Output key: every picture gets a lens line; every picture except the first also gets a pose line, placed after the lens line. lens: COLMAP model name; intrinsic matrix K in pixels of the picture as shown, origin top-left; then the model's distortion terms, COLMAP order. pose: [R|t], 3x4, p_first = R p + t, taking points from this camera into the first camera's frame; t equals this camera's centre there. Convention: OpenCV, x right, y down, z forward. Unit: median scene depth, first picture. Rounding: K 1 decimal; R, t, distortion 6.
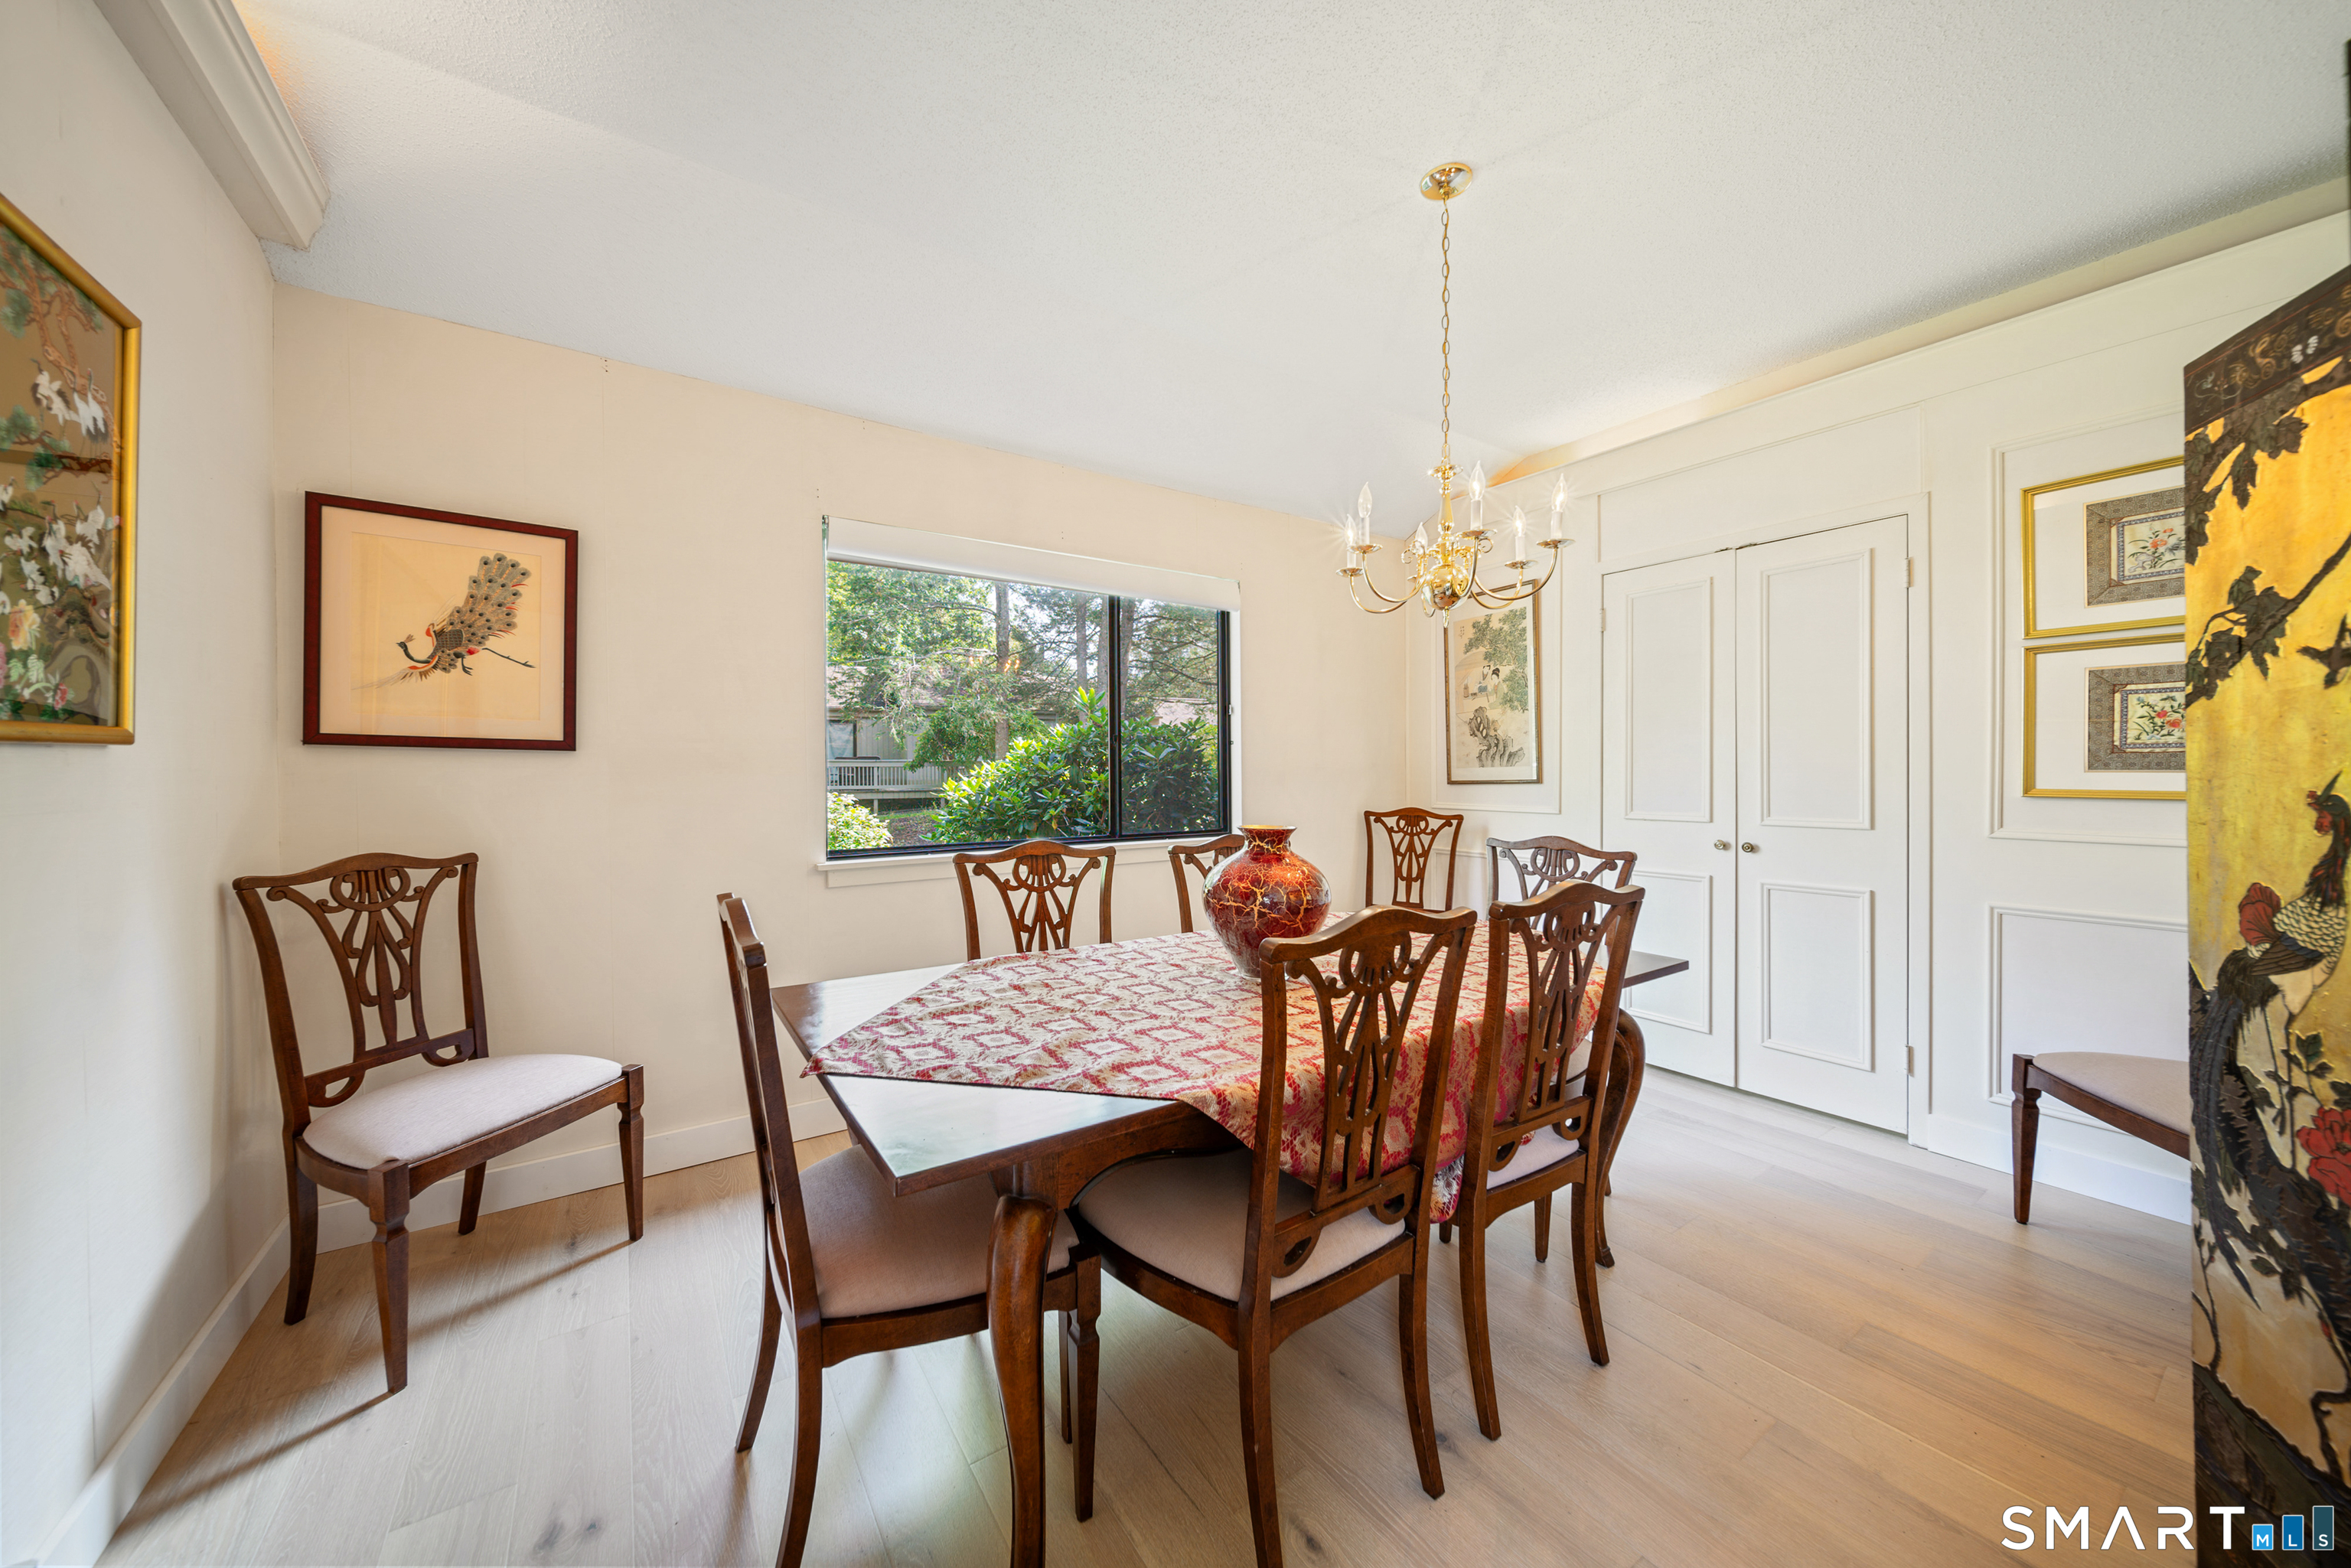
lens RADIAL K [[843.2, 0, 1170.6], [0, 843.2, 784.7], [0, 0, 1]] dist [-0.002482, -0.000445]
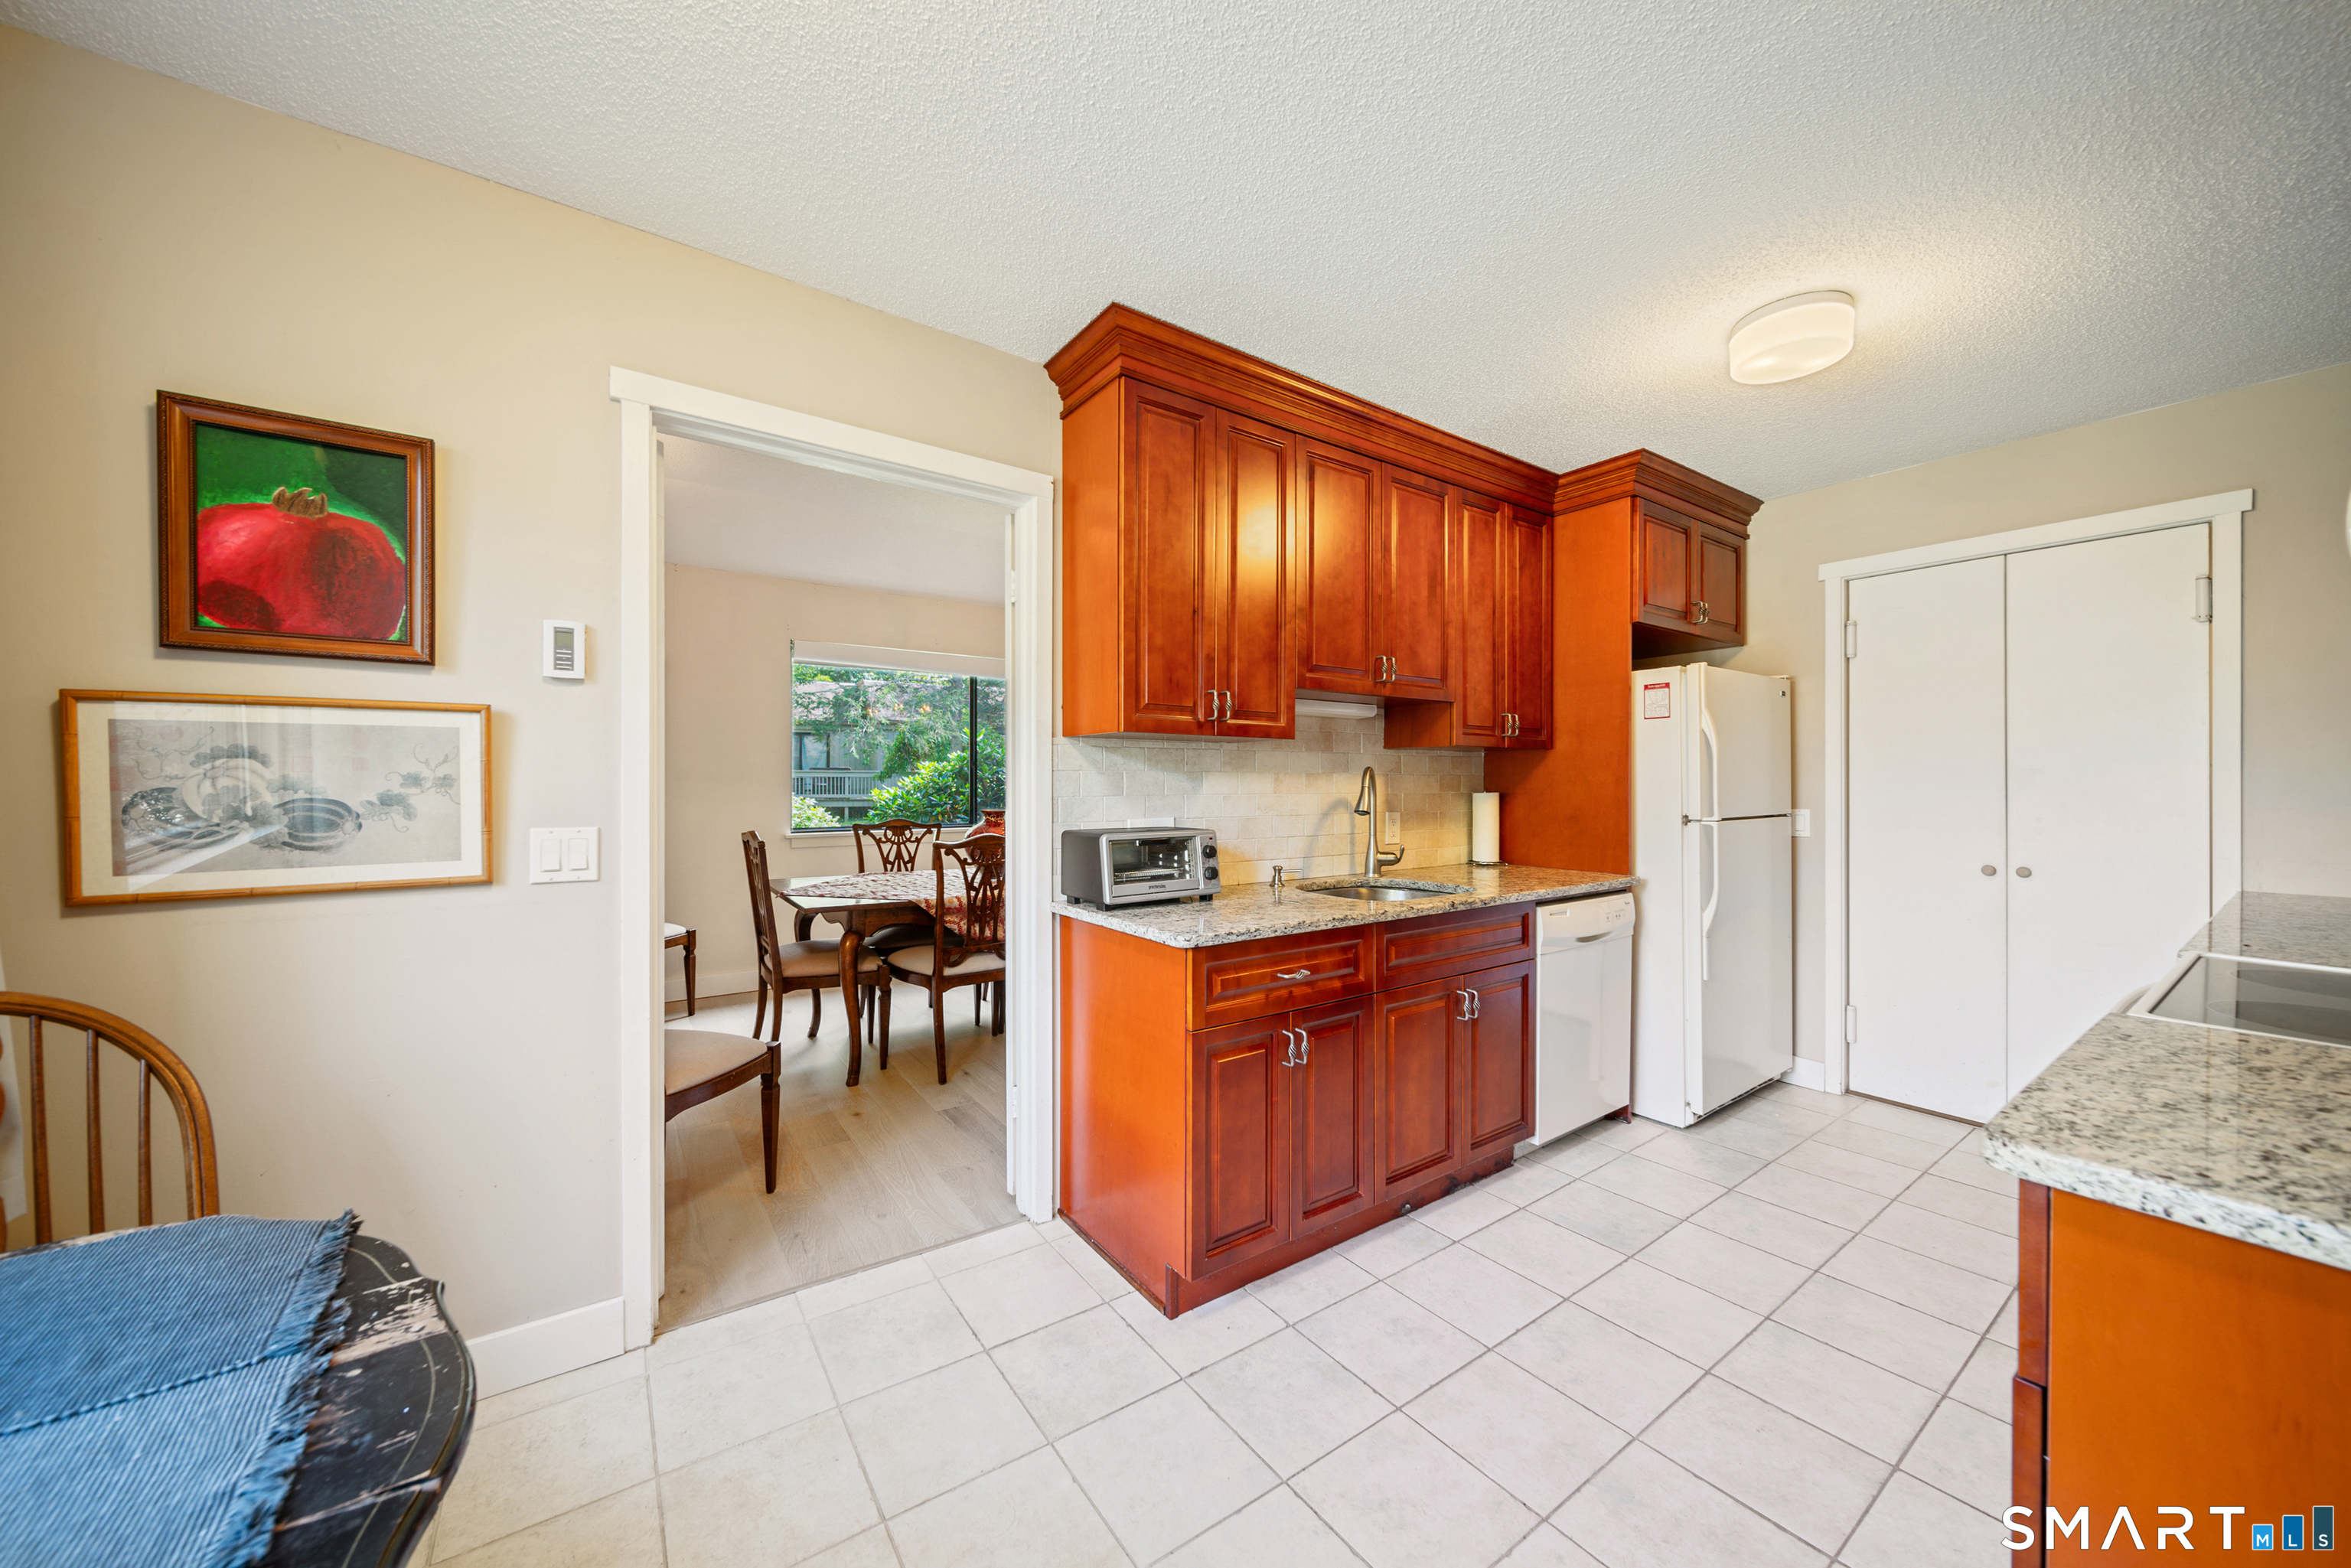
lens RADIAL K [[822.5, 0, 1165.1], [0, 822.5, 785.1], [0, 0, 1]] dist [-0.009265, -0.000098]
pose [[0.999678, 0.005375, 0.024782, 0.317934], [-0.005030, 0.999890, -0.013960, 0.008173], [-0.024855, 0.013831, 0.999595, -0.711370]]
